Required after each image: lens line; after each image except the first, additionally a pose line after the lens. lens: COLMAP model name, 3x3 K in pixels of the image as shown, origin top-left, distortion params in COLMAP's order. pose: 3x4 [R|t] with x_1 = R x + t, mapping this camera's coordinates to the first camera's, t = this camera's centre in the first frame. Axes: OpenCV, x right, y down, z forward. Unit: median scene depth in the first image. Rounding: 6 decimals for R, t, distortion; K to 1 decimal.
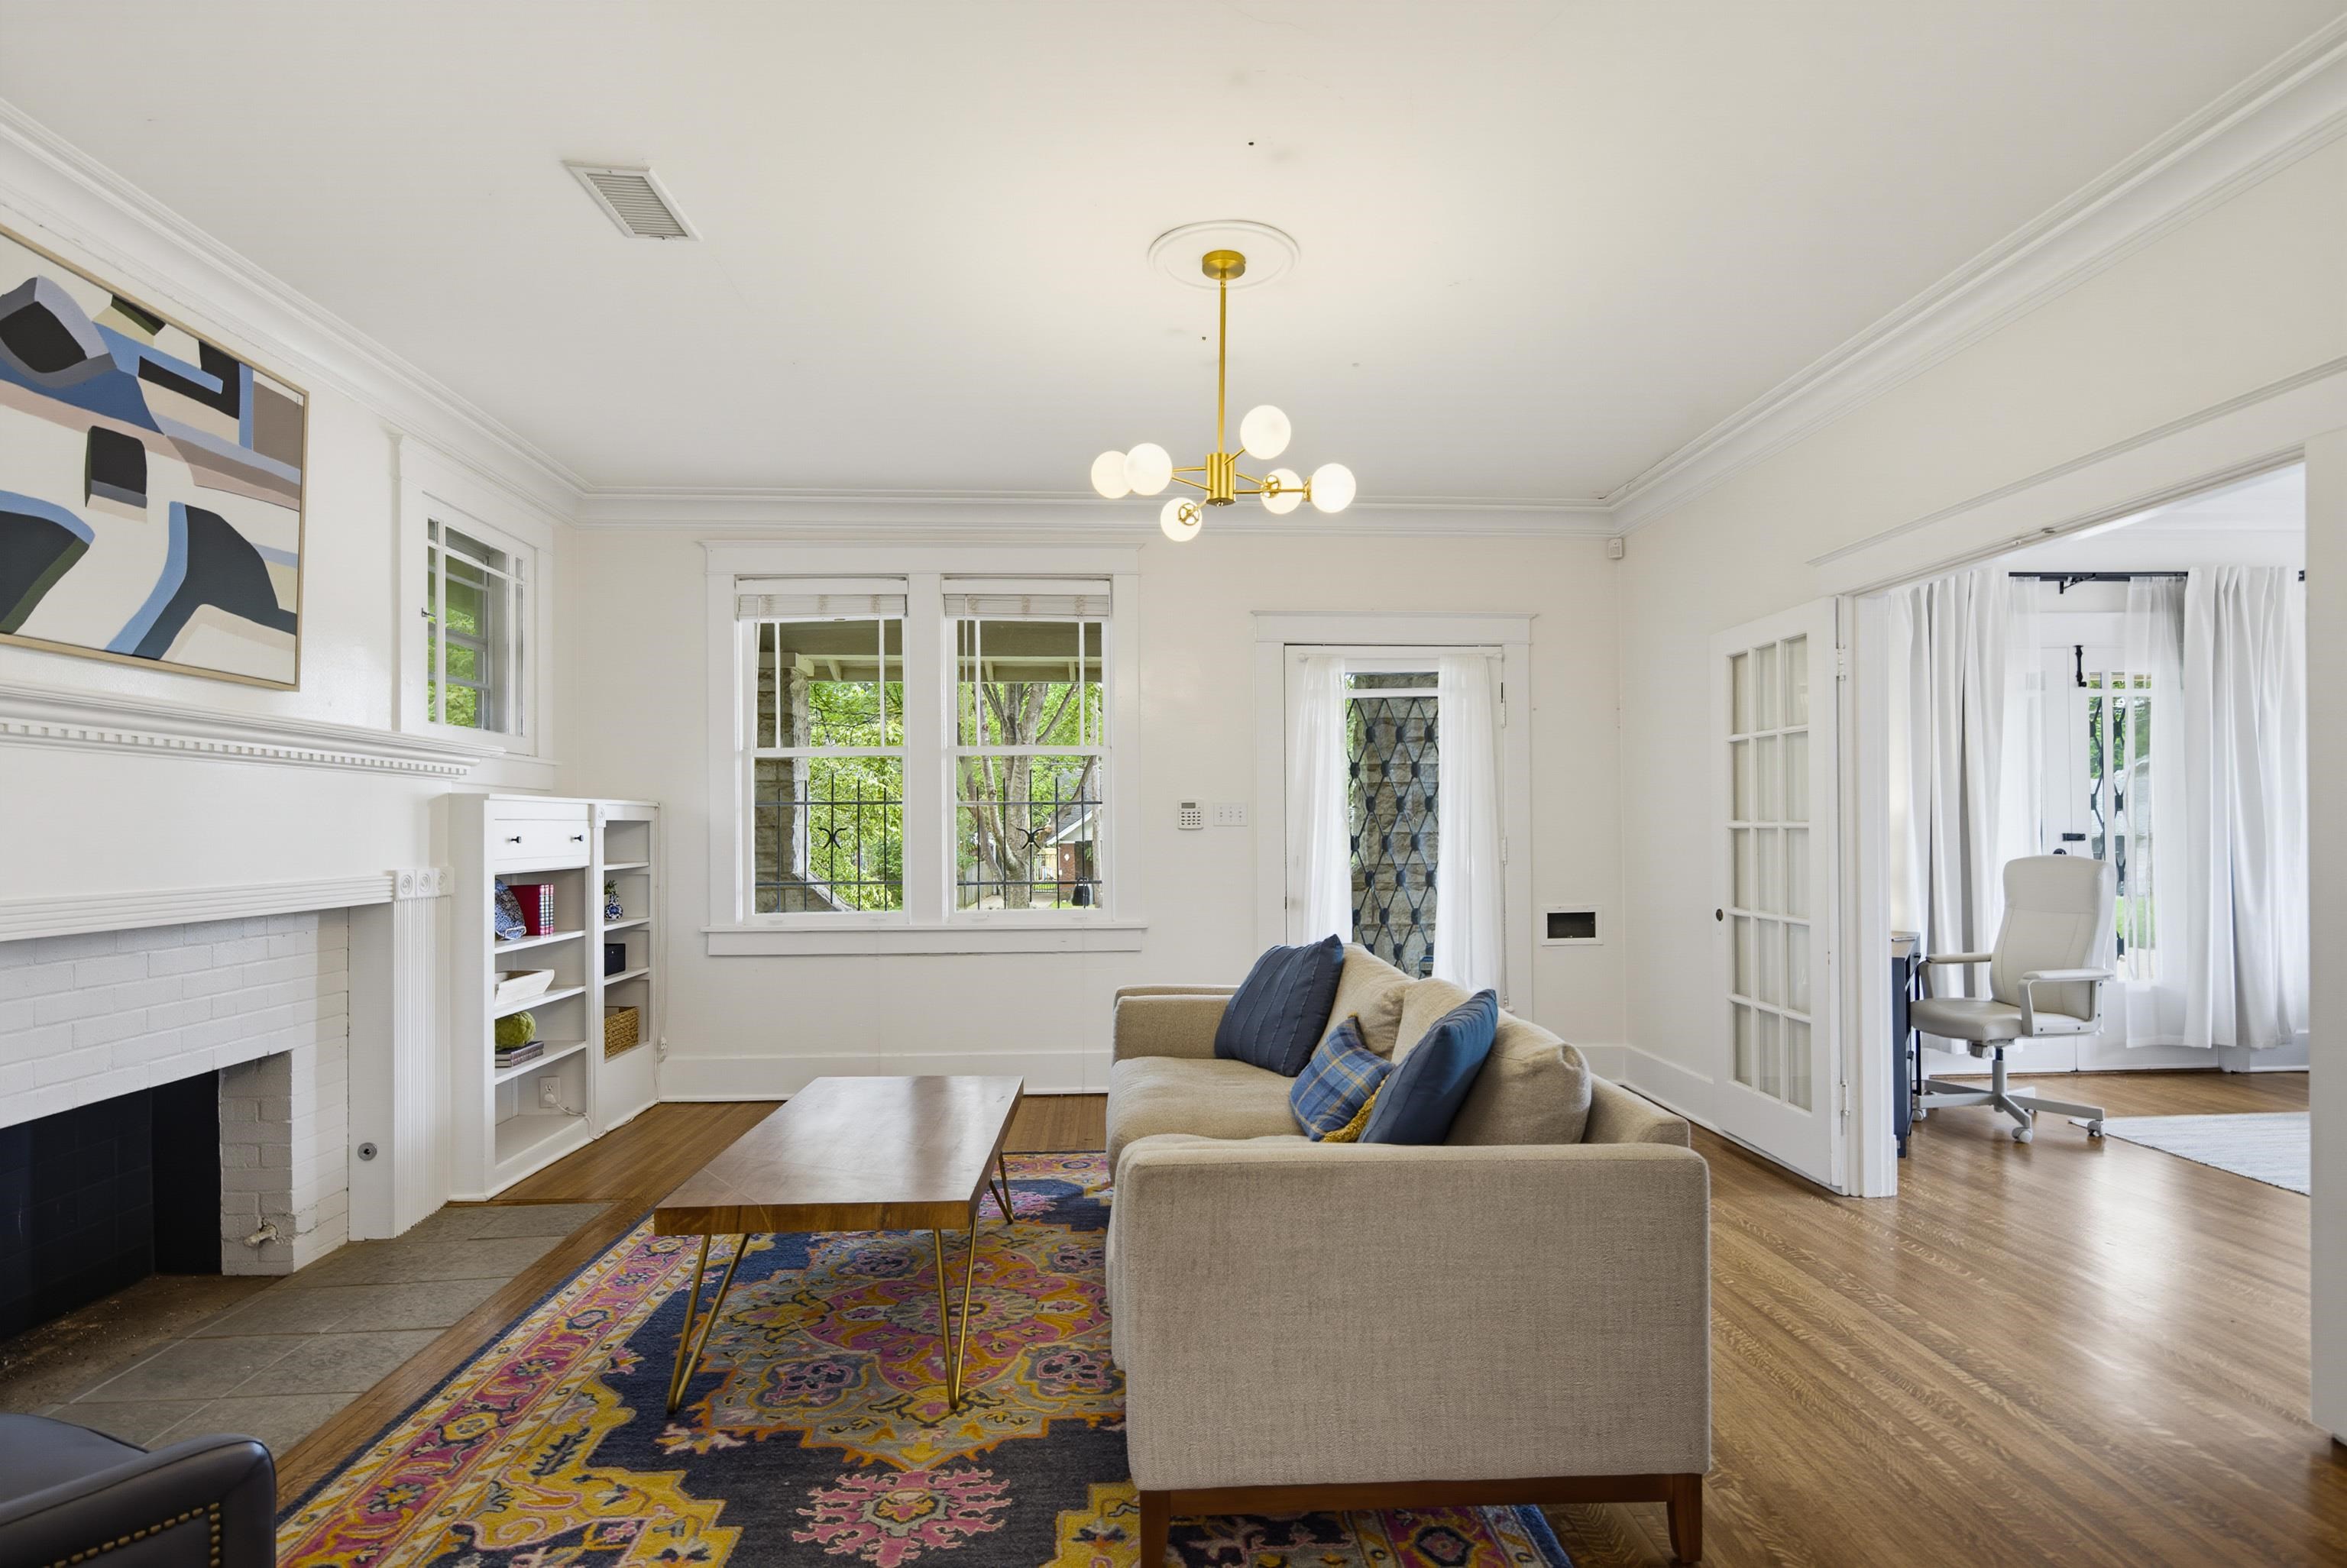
lens RADIAL K [[1111.3, 0, 1177.9], [0, 1111.3, 804.8], [0, 0, 1]] dist [0.001632, -0.002363]
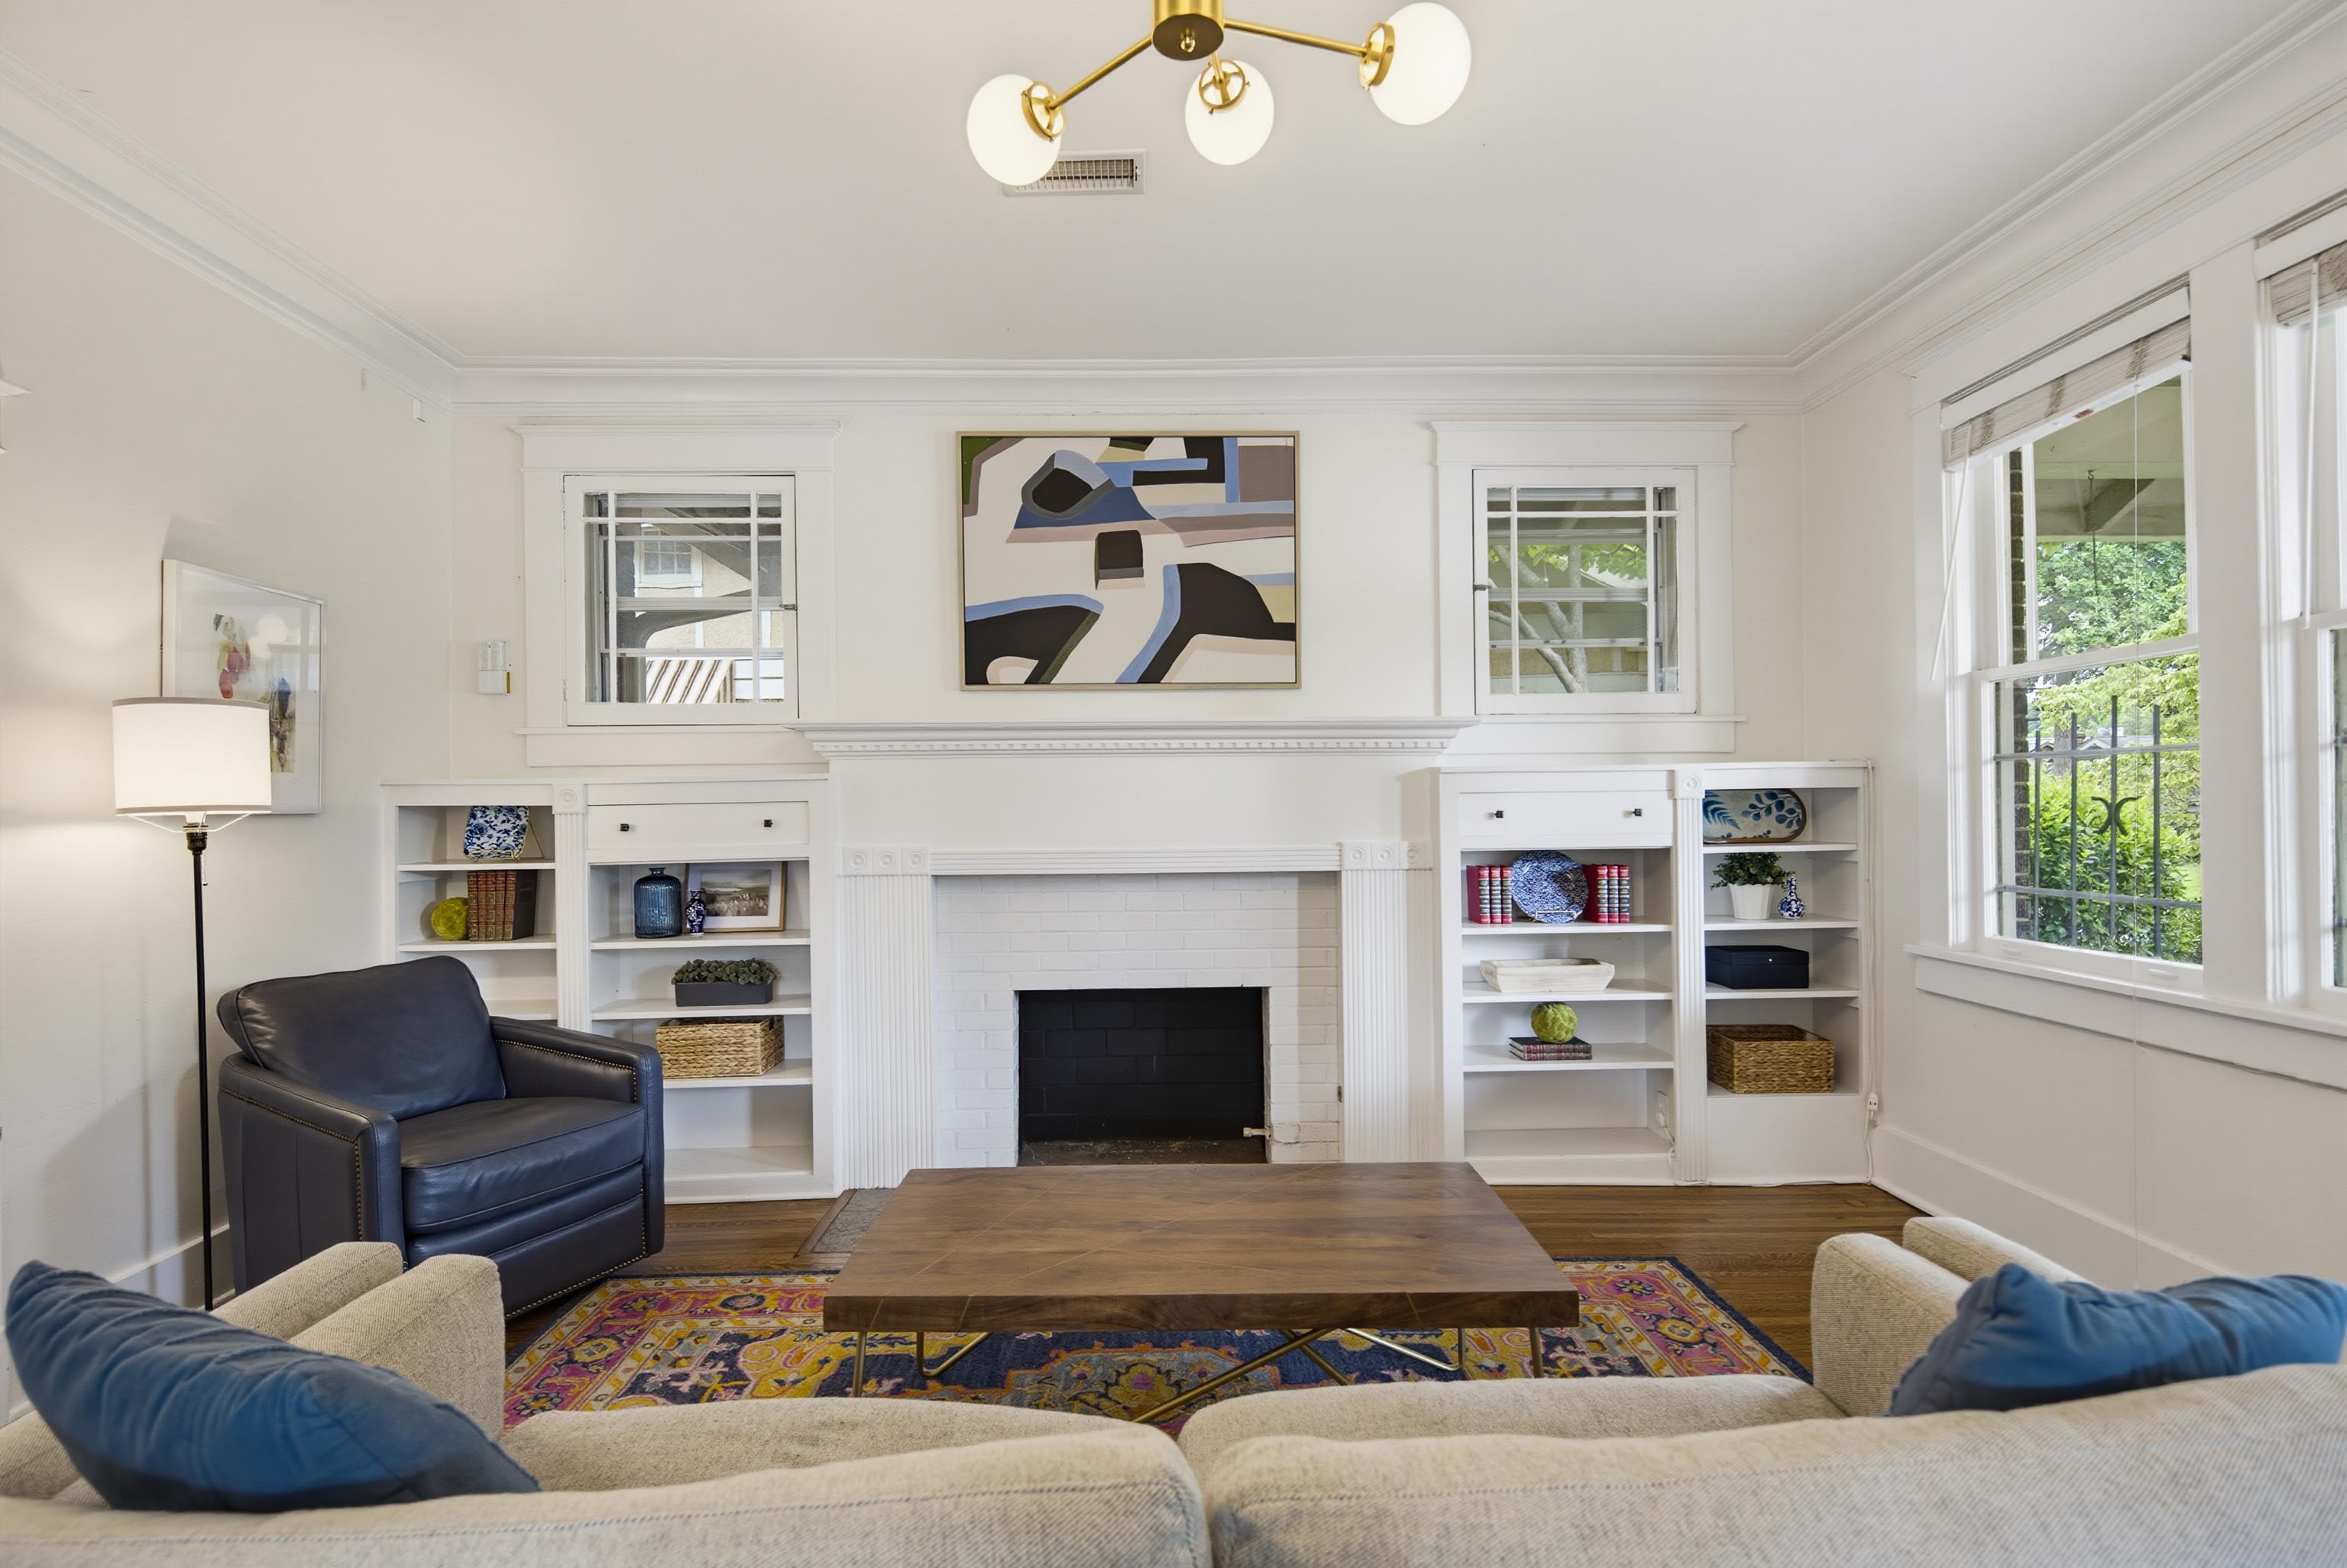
lens RADIAL K [[1111.3, 0, 1168.0], [0, 1111.3, 803.8], [0, 0, 1]] dist [0.001632, -0.002363]
pose [[-0.024662, -0.001234, -0.999695, 0.432893], [0.029360, 0.999567, -0.001958, 0.021449], [0.999265, -0.029399, -0.024615, 0.966311]]
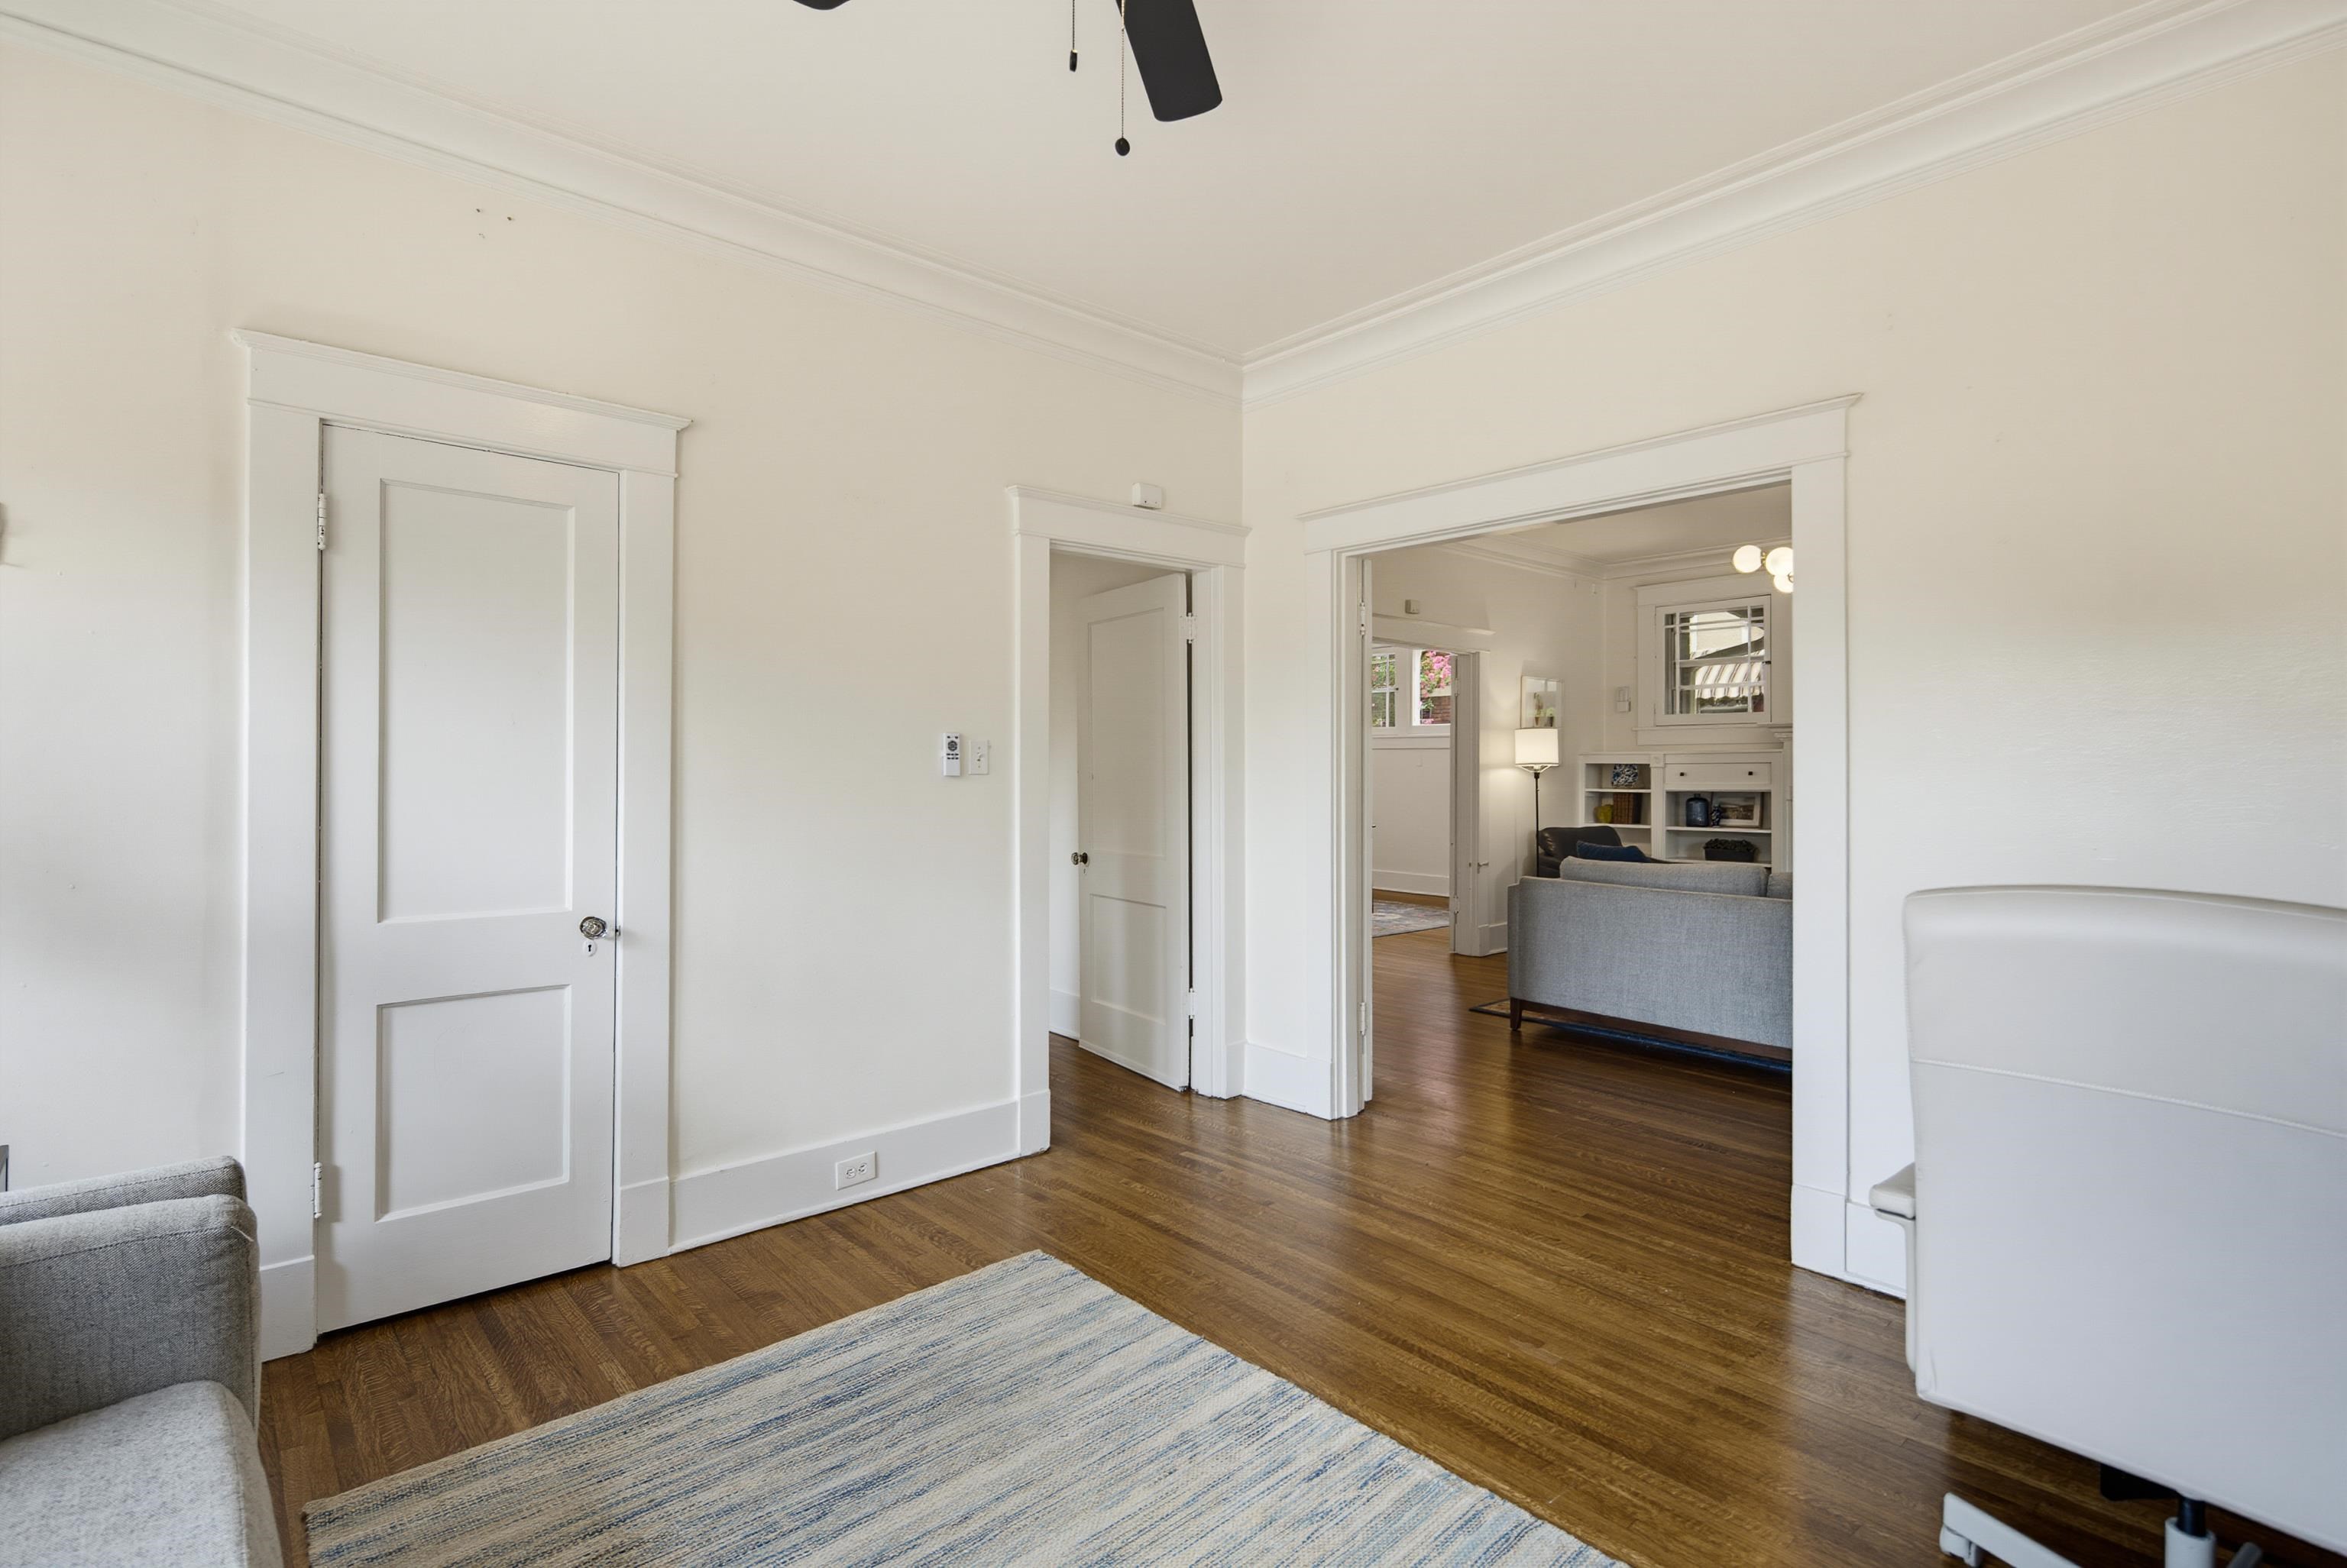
lens RADIAL K [[1111.3, 0, 1173.8], [0, 1111.3, 780.7], [0, 0, 1]] dist [0.001632, -0.002363]
pose [[-0.790509, 0.007285, -0.612408, 1.715823], [0.013481, 0.999894, -0.005507, 0.040227], [0.612303, -0.012609, -0.790523, 1.643769]]
